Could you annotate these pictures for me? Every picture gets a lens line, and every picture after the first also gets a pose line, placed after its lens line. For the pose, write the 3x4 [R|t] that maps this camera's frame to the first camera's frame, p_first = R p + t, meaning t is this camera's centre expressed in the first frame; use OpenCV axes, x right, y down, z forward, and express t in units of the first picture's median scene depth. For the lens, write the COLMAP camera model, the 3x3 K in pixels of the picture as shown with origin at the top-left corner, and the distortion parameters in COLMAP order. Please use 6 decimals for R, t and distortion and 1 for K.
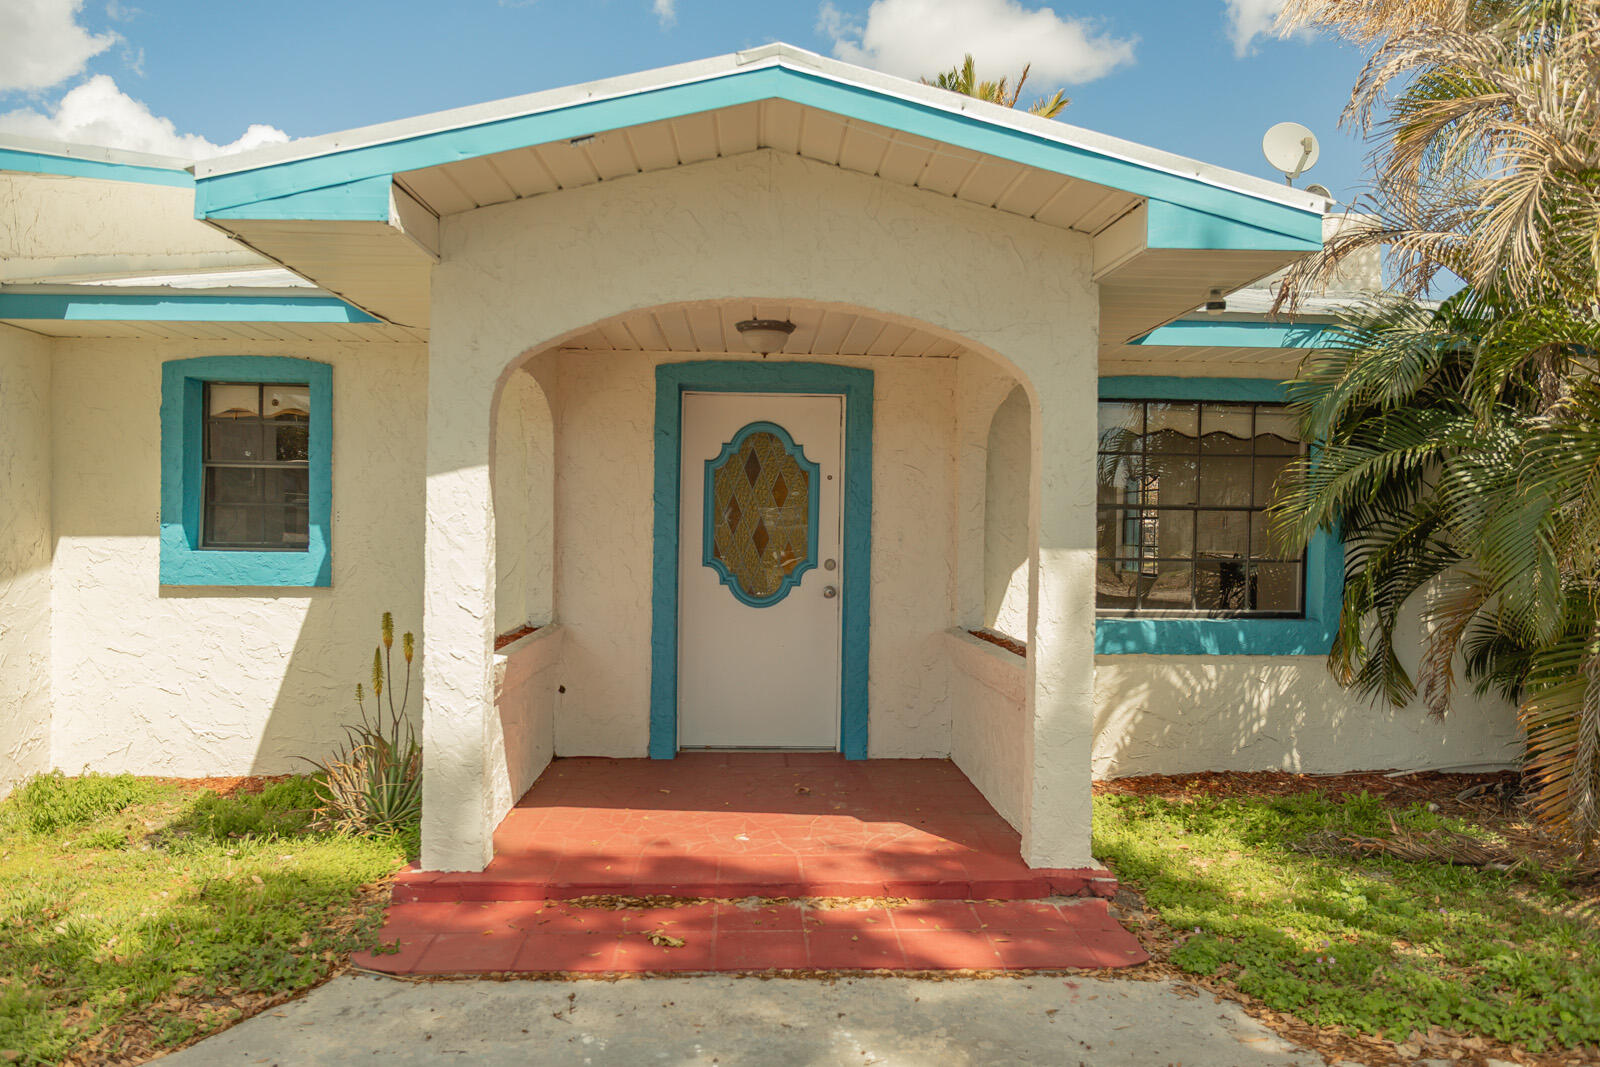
lens RADIAL K [[1176.2, 0, 808.5], [0, 1176.2, 544.9], [0, 0, 1]] dist [-0.021736, -0.004048]
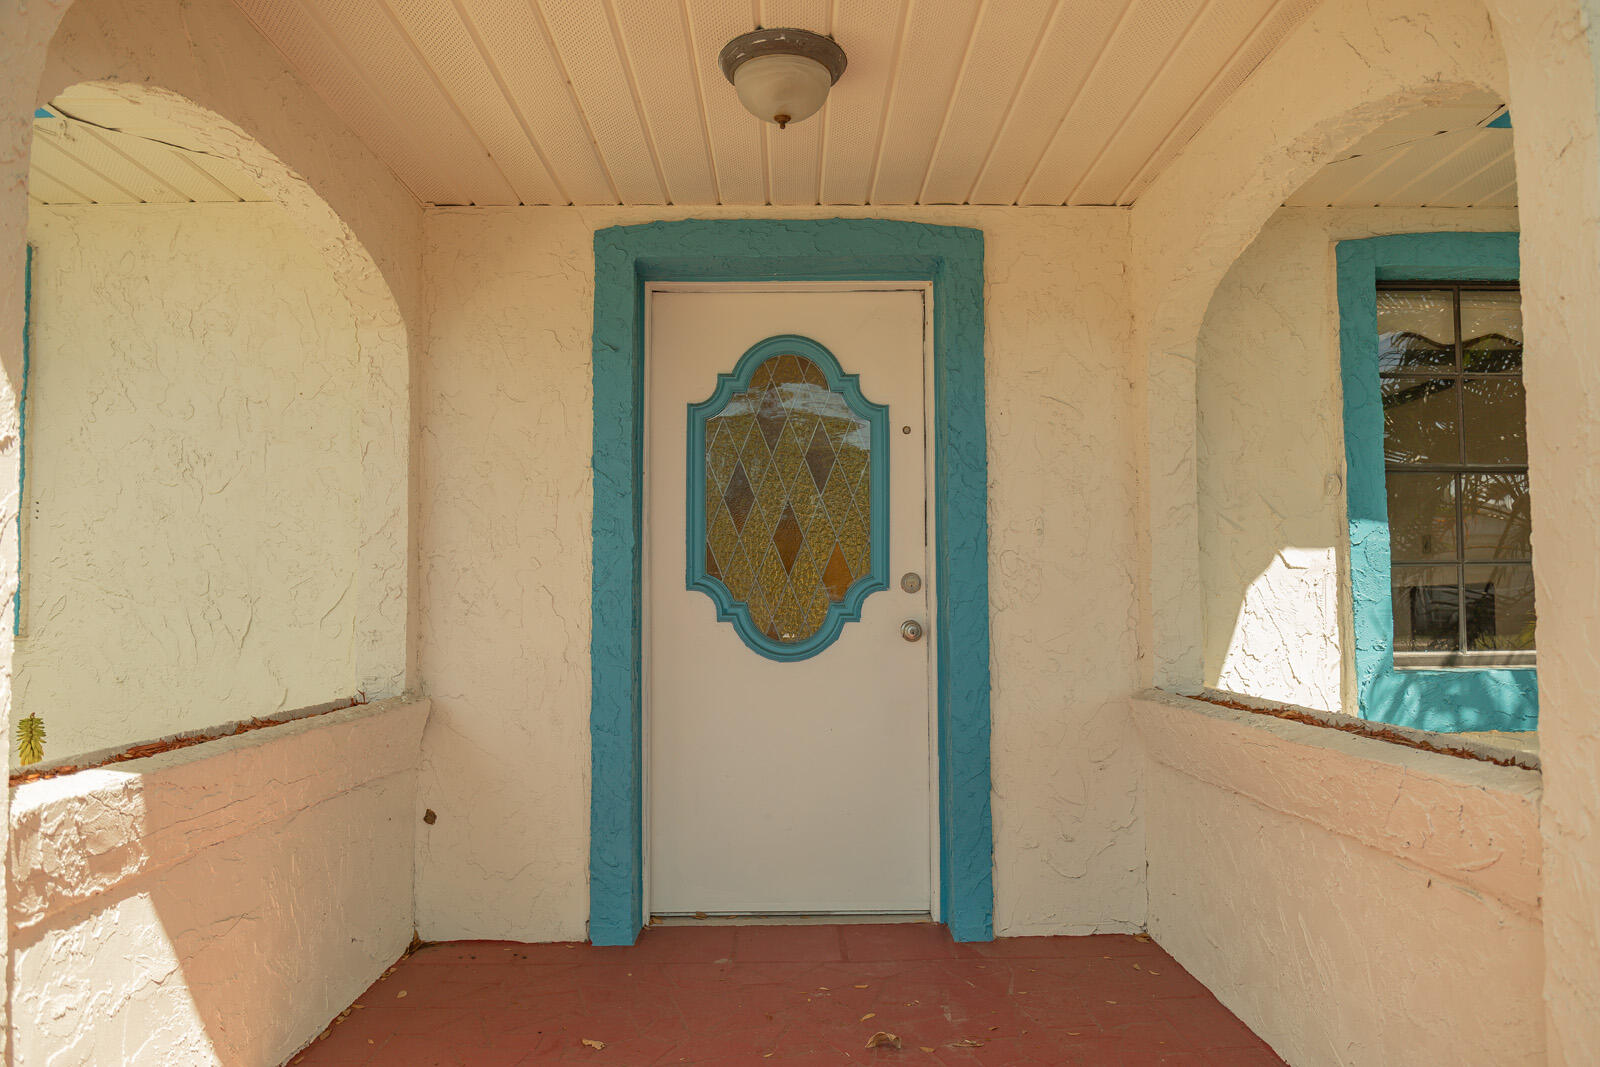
lens RADIAL K [[1176.2, 0, 809.2], [0, 1176.2, 535.9], [0, 0, 1]] dist [-0.021736, -0.004048]
pose [[0.999194, -0.023025, -0.032873, -0.012057], [0.020558, 0.997083, -0.073504, 0.035885], [0.034469, 0.072769, 0.996753, 0.446703]]
